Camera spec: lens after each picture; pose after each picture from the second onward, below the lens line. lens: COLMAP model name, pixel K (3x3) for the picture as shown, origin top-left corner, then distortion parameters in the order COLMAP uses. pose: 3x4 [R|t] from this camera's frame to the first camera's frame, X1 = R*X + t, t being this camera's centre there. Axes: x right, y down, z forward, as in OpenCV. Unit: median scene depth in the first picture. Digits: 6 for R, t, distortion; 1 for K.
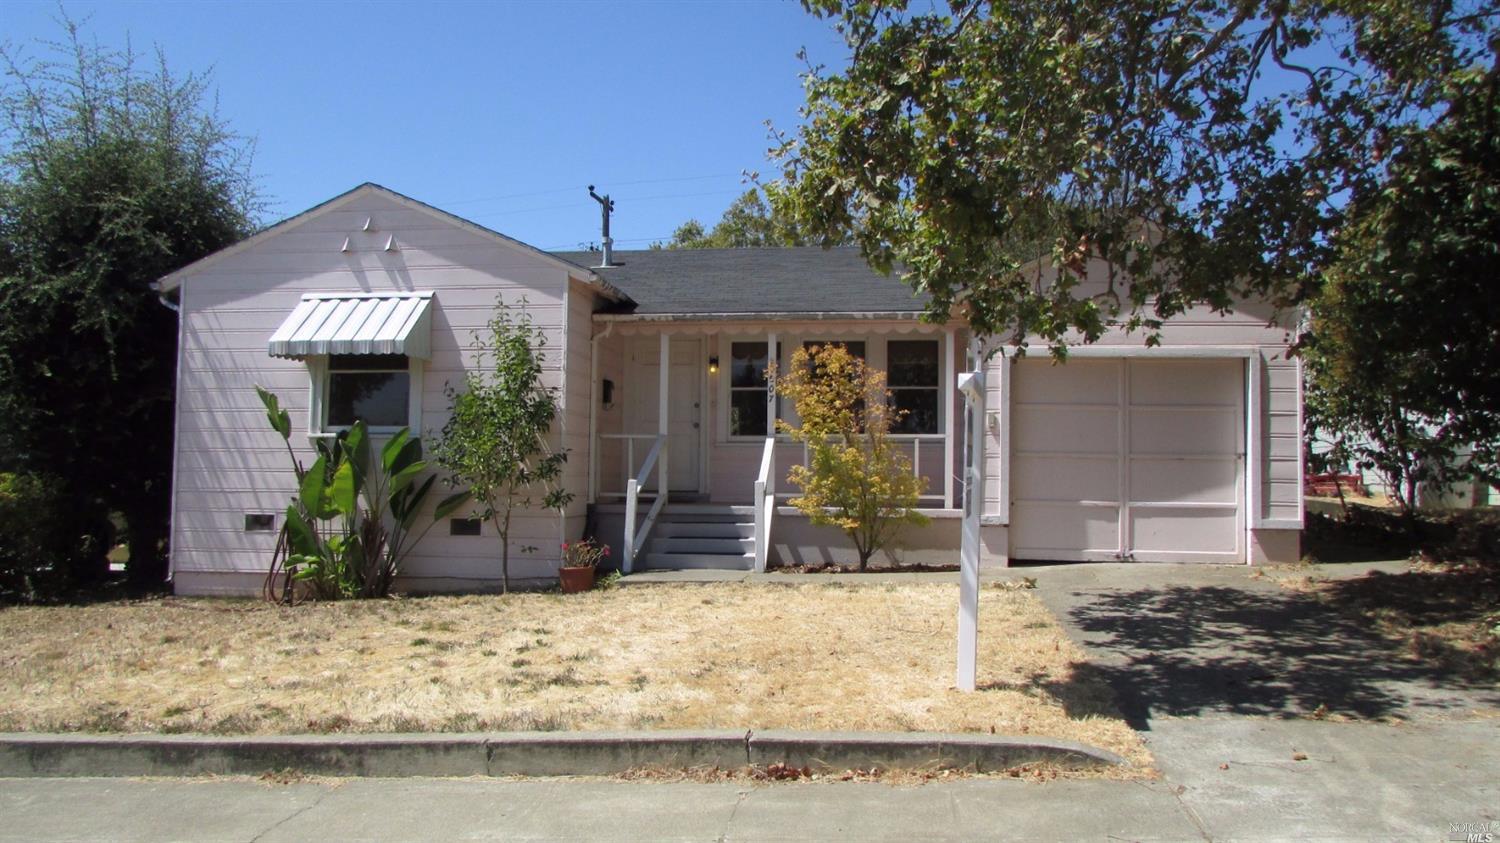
lens RADIAL K [[1104.6, 0, 750.3], [0, 1104.6, 421.1], [0, 0, 1]] dist [-0.038252, -0.000168]
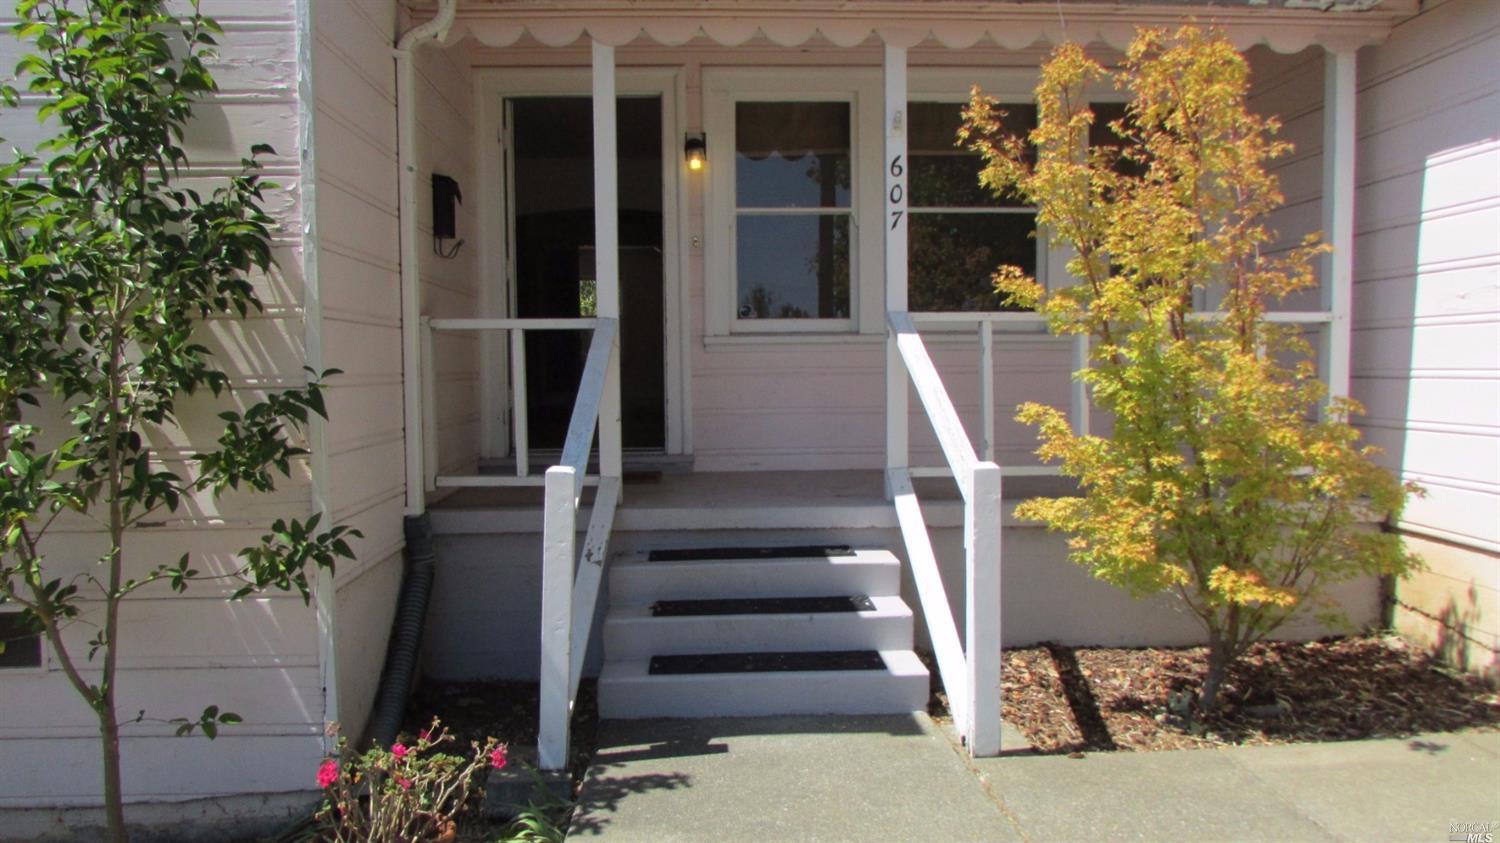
lens RADIAL K [[1104.6, 0, 749.4], [0, 1104.6, 423.4], [0, 0, 1]] dist [-0.038252, -0.000168]
pose [[0.986364, -0.031069, 0.161620, -0.097142], [0.014098, 0.994360, 0.105112, 0.009548], [-0.163974, -0.101401, 0.981239, 0.656534]]
